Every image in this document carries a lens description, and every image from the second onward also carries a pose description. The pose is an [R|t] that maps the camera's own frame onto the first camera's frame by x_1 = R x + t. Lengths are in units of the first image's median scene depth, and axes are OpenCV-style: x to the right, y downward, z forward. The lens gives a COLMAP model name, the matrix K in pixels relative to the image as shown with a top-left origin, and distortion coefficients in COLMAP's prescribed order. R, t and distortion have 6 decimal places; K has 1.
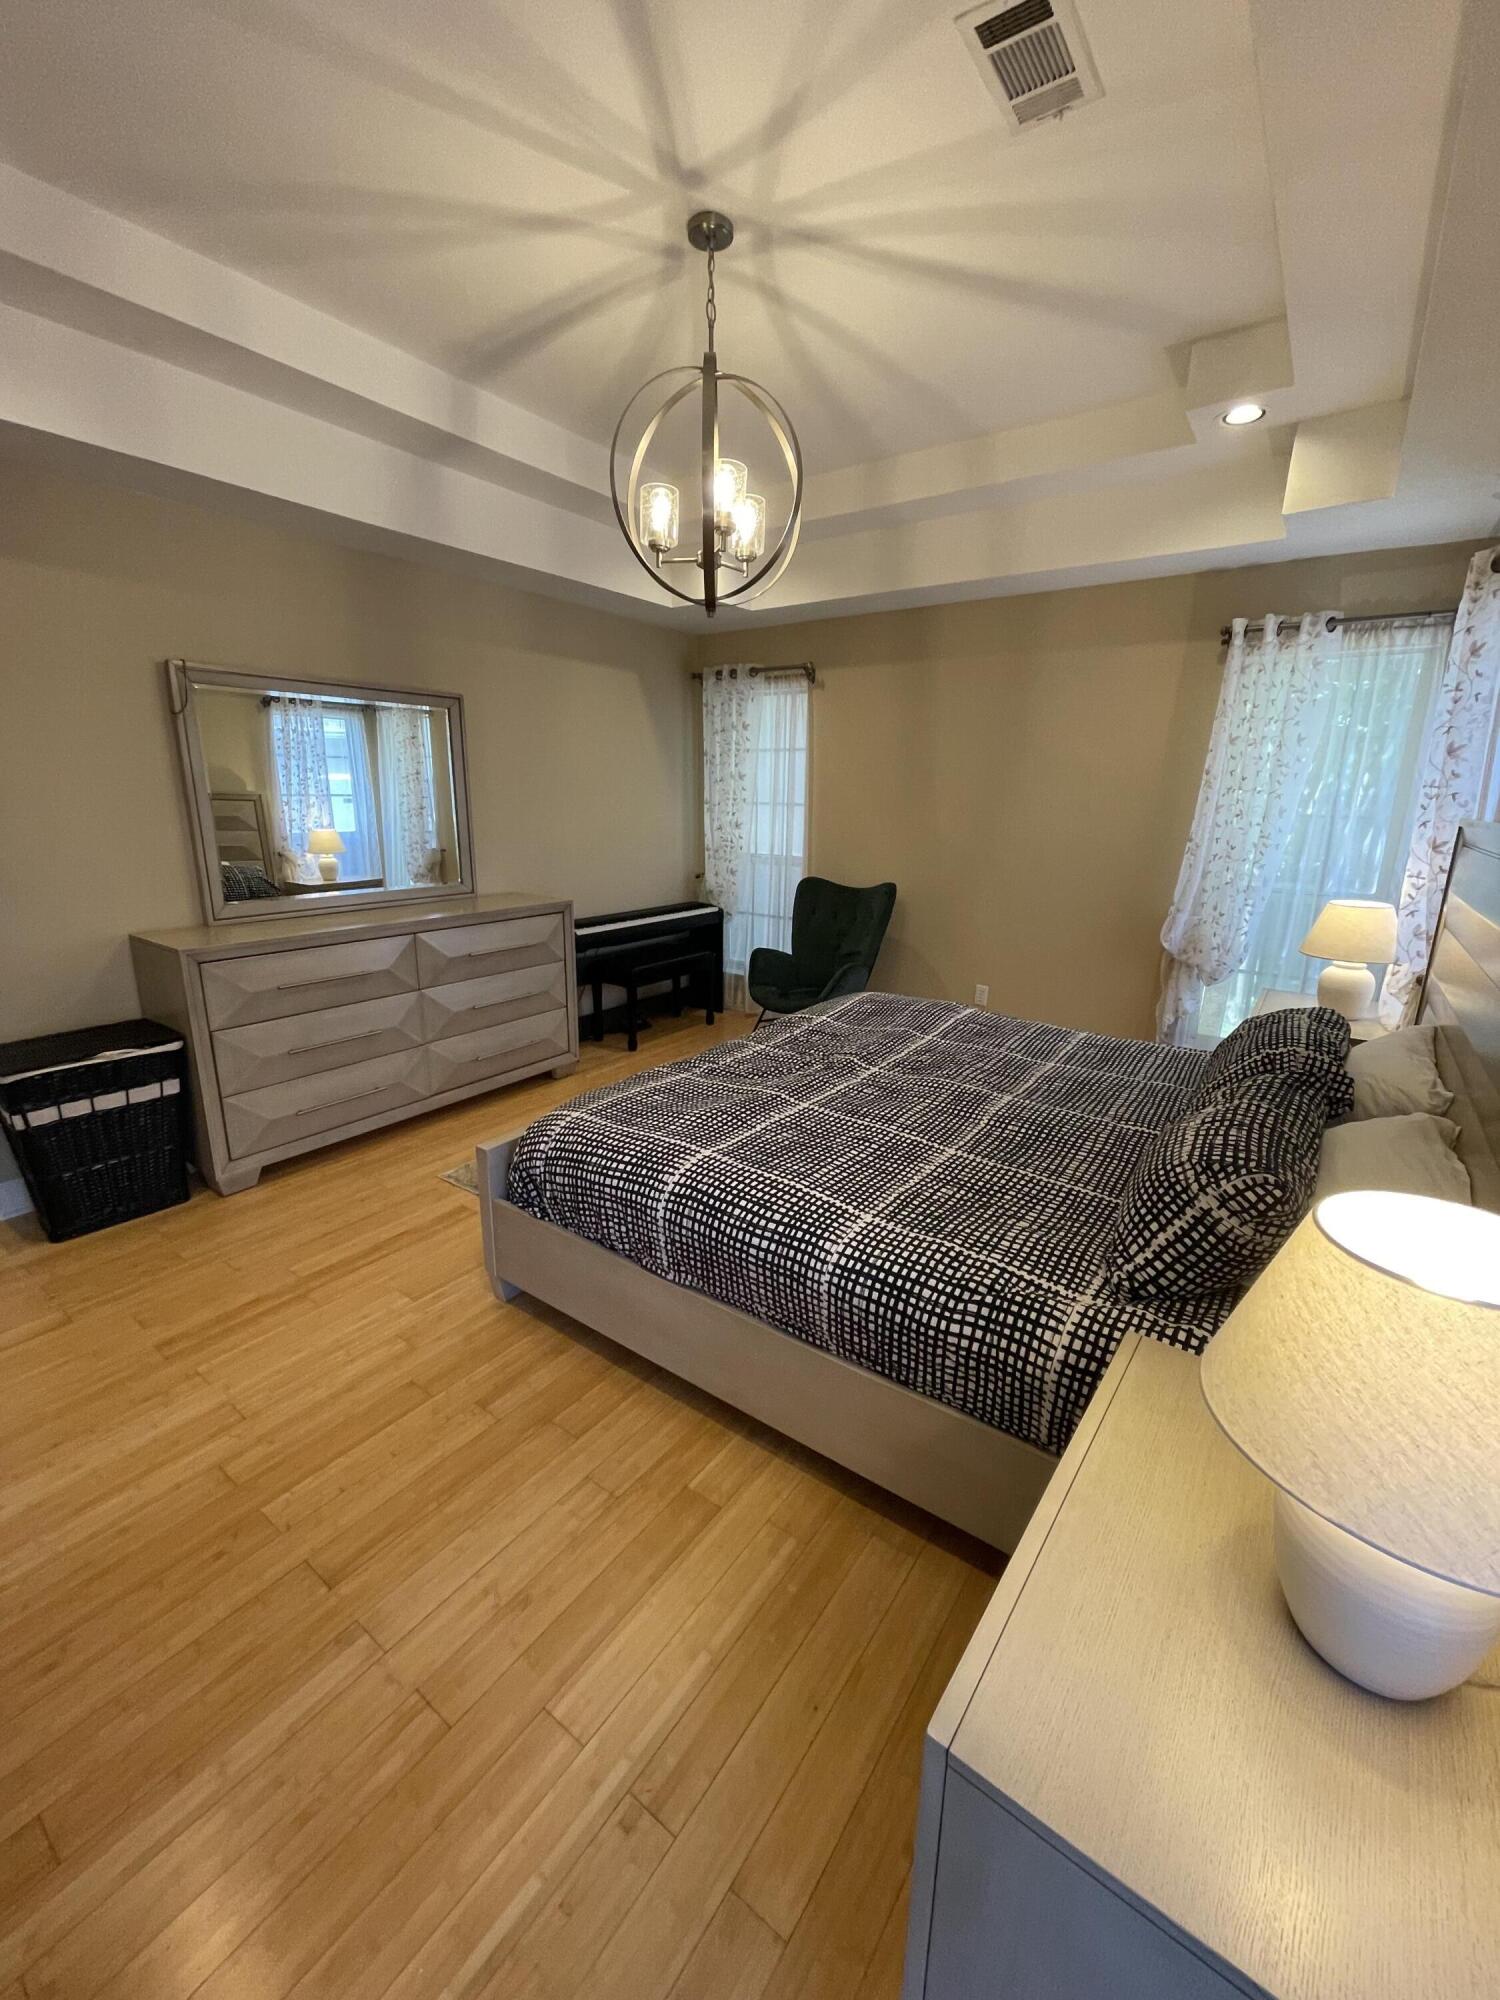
lens RADIAL K [[806.0, 0, 750.0], [0, 806.0, 1000.0], [0, 0, 1]] dist [-0.000968, 0.000298]
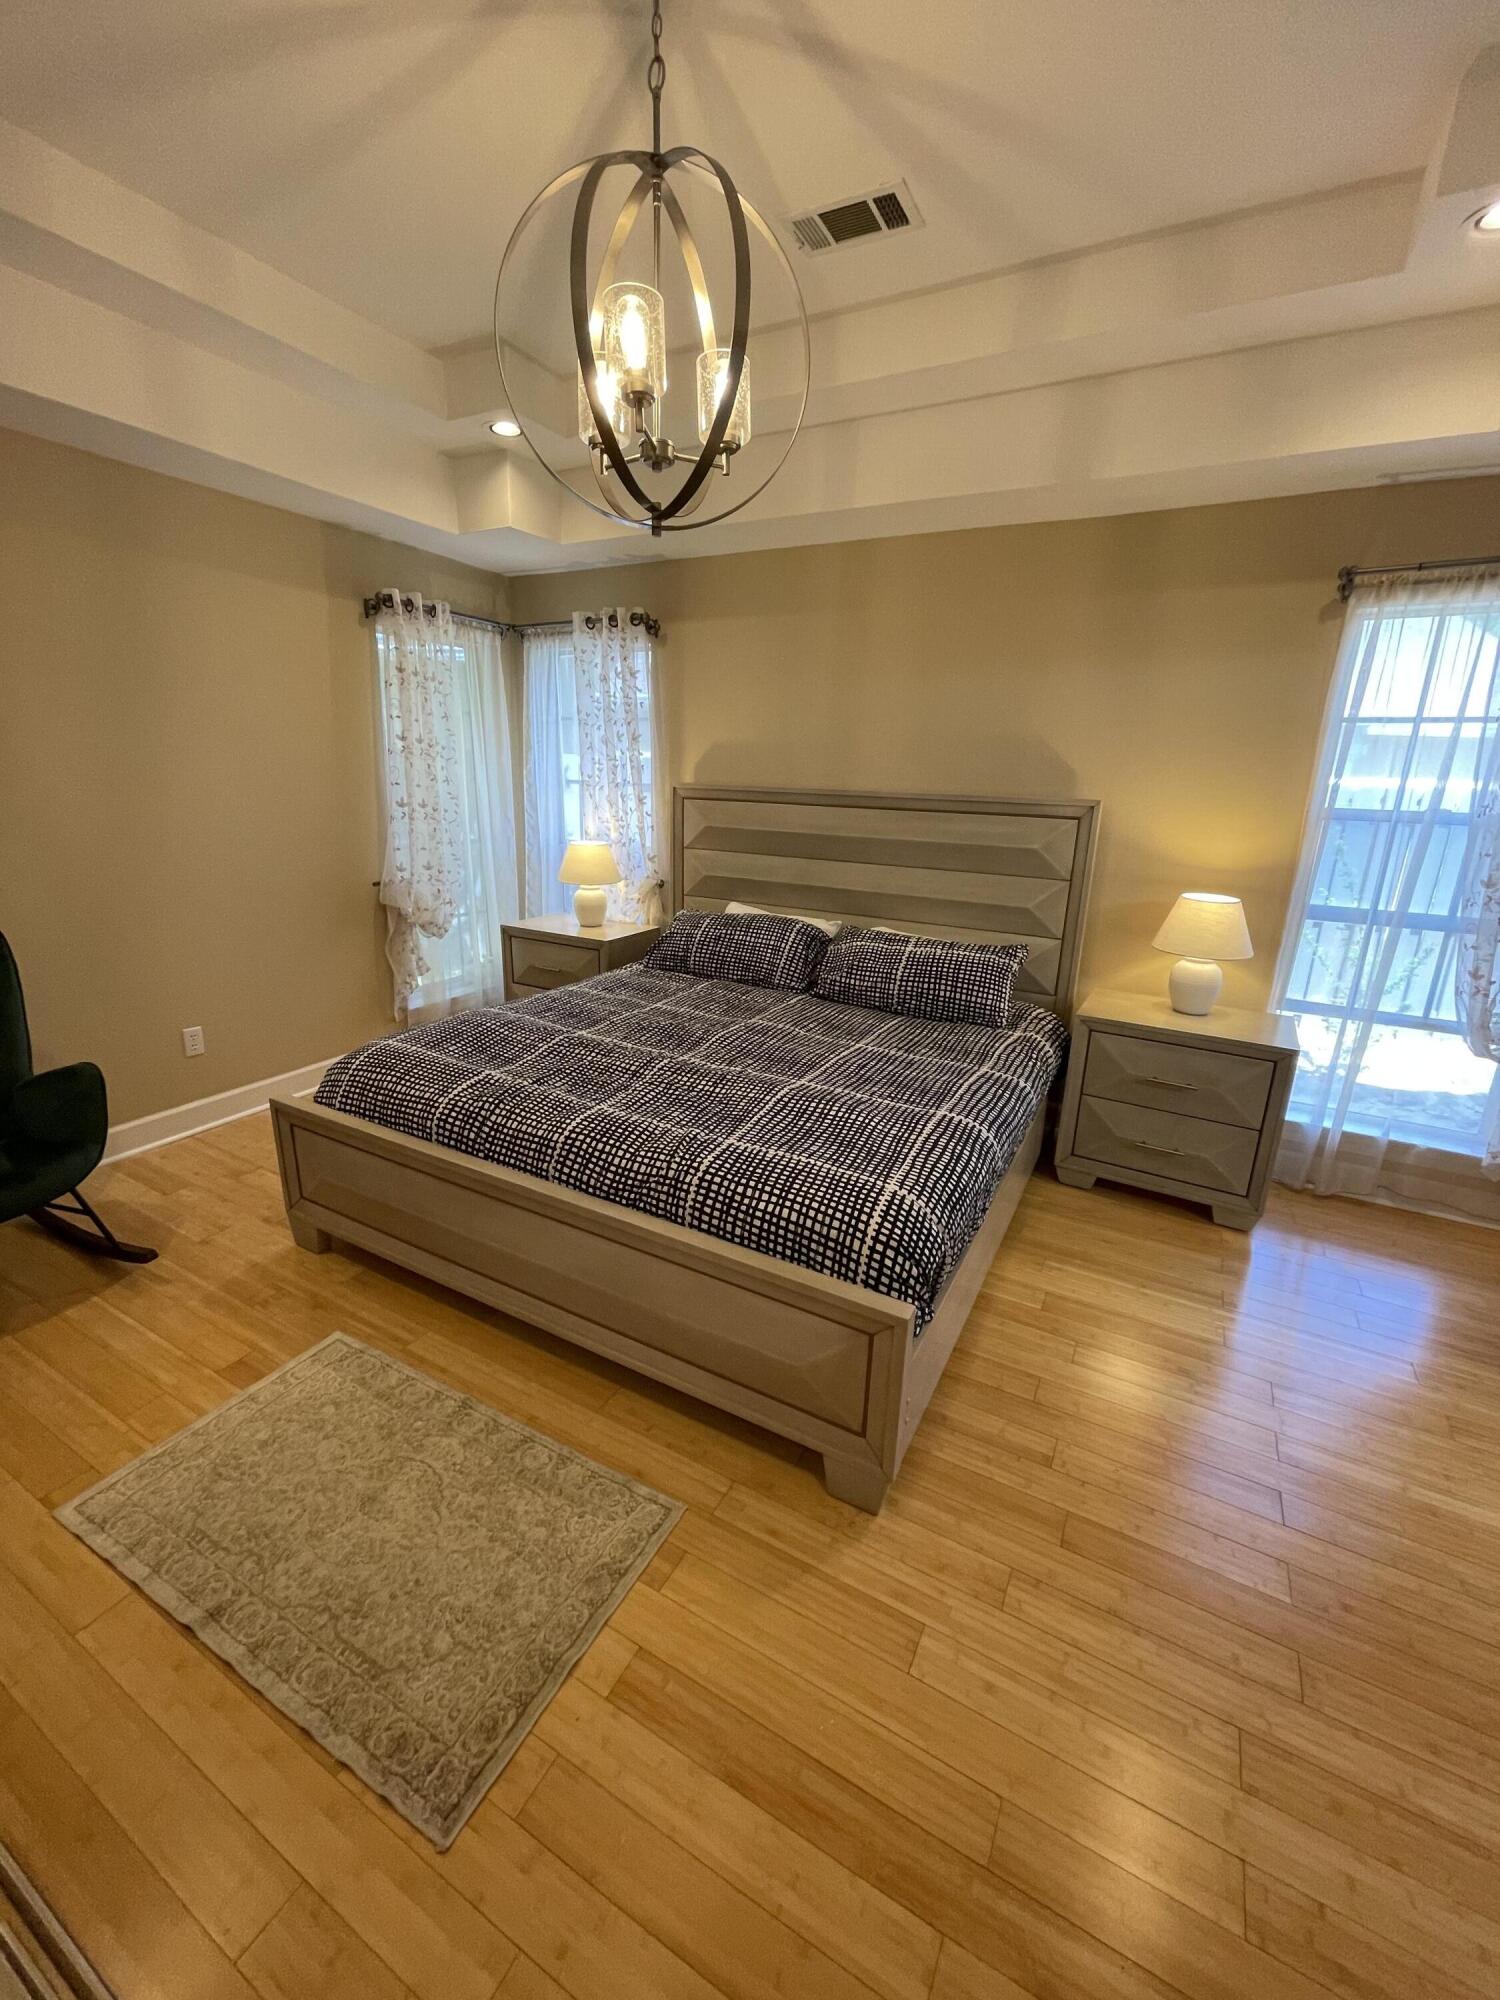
lens RADIAL K [[806.5, 0, 766.2], [0, 806.5, 999.3], [0, 0, 1]] dist [-0.006455, 0.002941]
pose [[-0.126696, -0.291299, 0.948205, -0.946326], [0.217968, 0.924369, 0.313100, -0.327554], [-0.967697, 0.246347, -0.053620, 1.151431]]
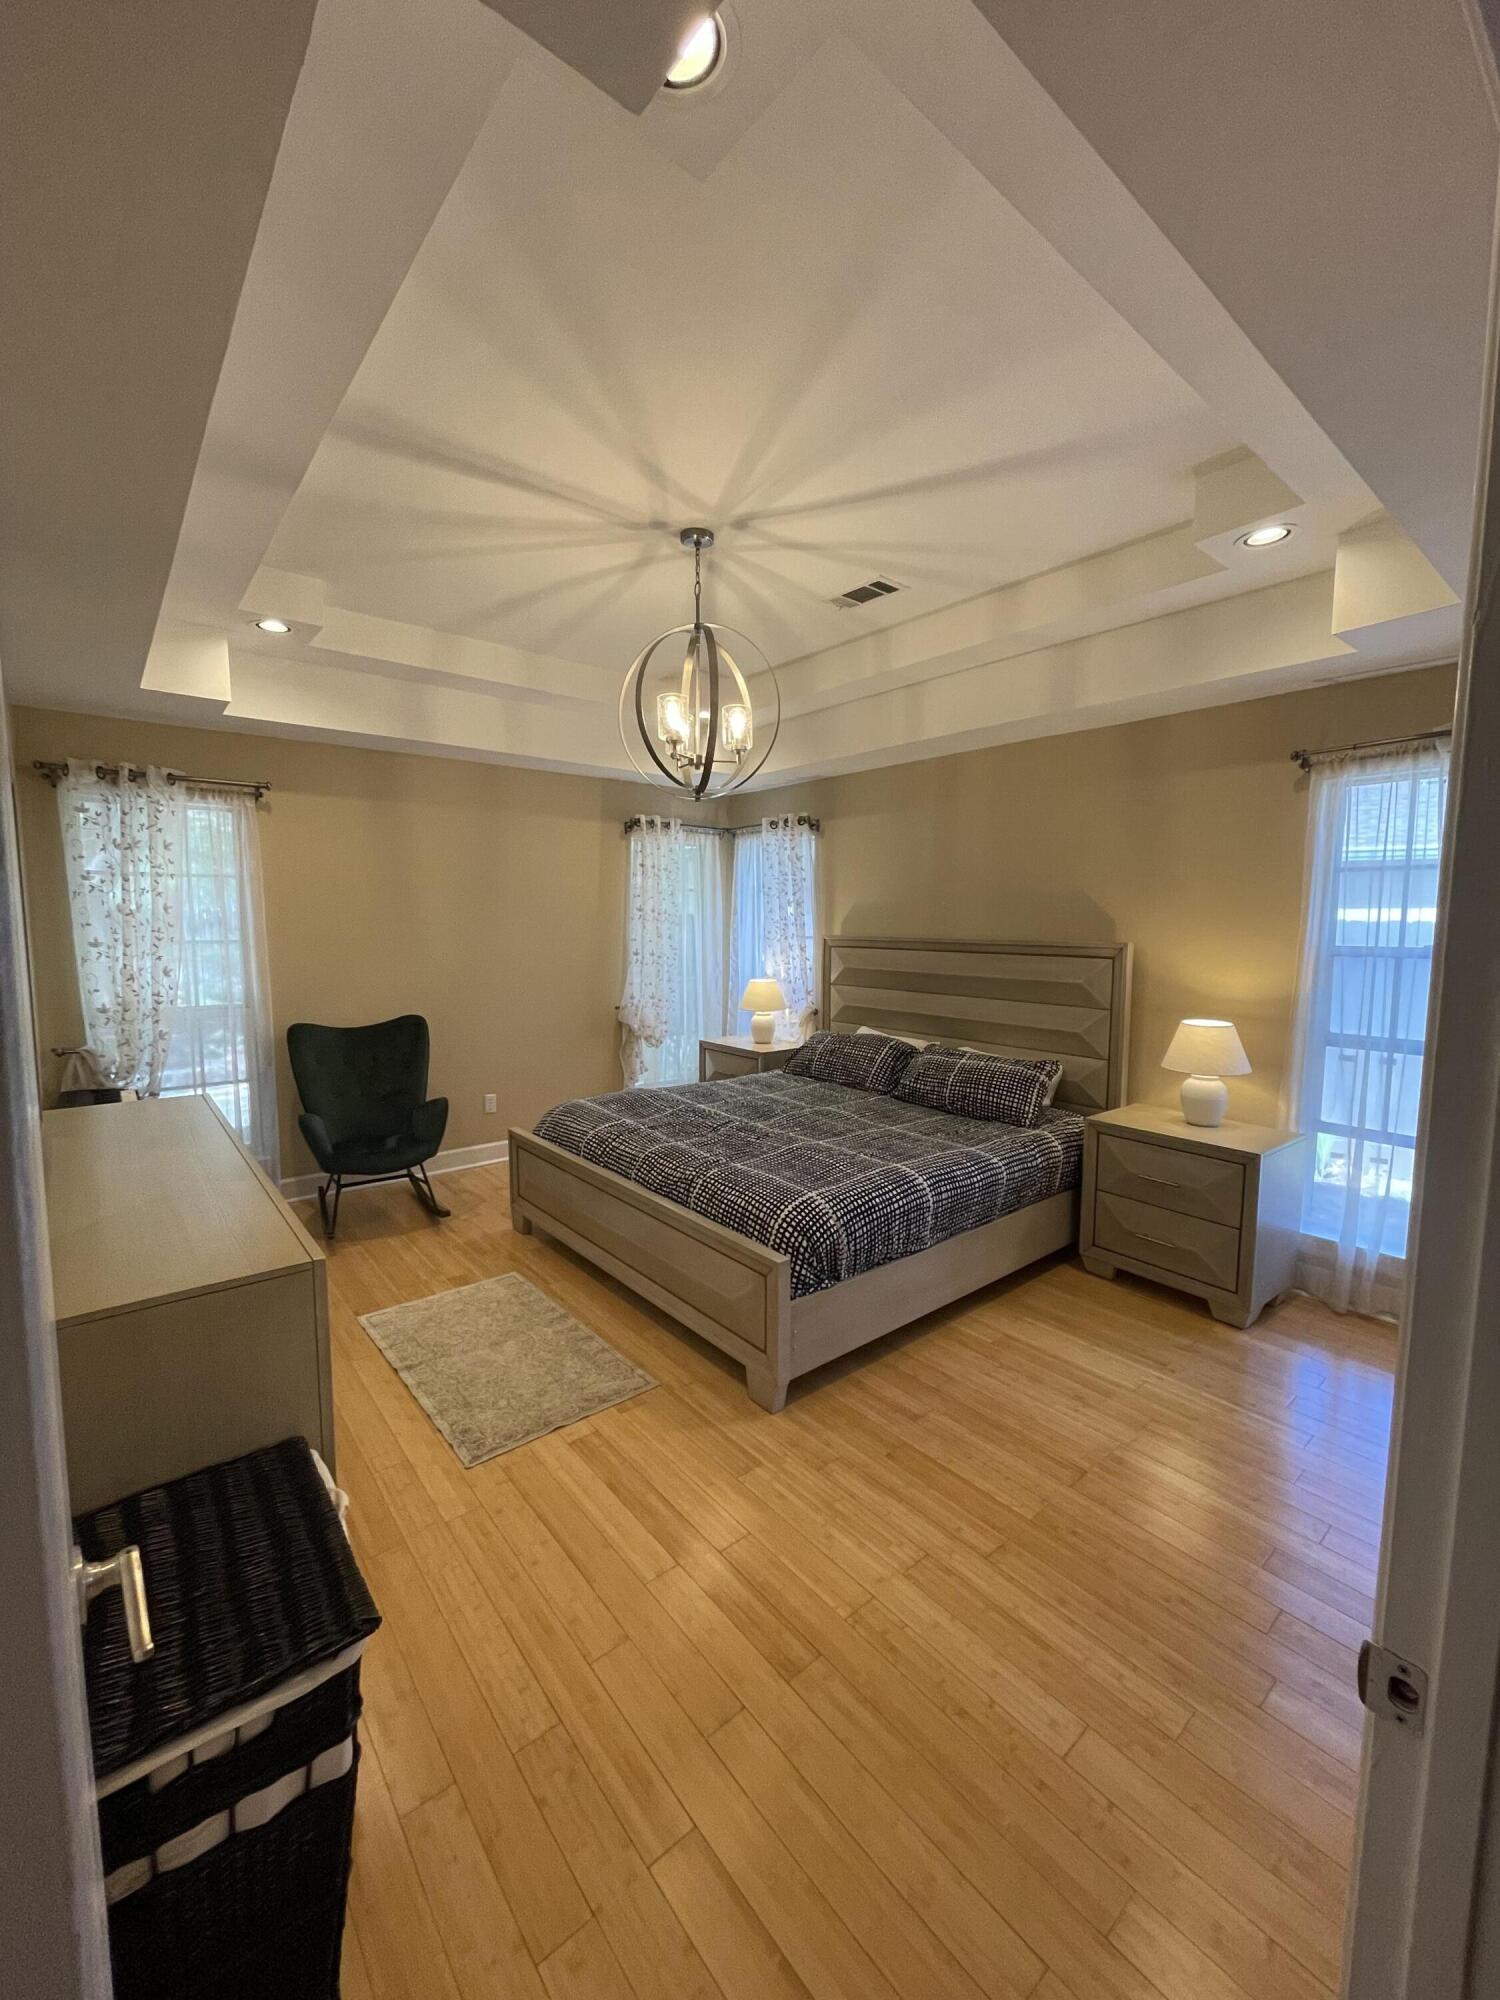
lens RADIAL K [[806.5, 0, 766.2], [0, 806.5, 999.3], [0, 0, 1]] dist [-0.006455, 0.002941]
pose [[0.247678, -0.111310, 0.962427, -1.417670], [0.243517, 0.968640, 0.049359, -0.229029], [-0.937739, 0.222143, 0.267017, 0.691294]]
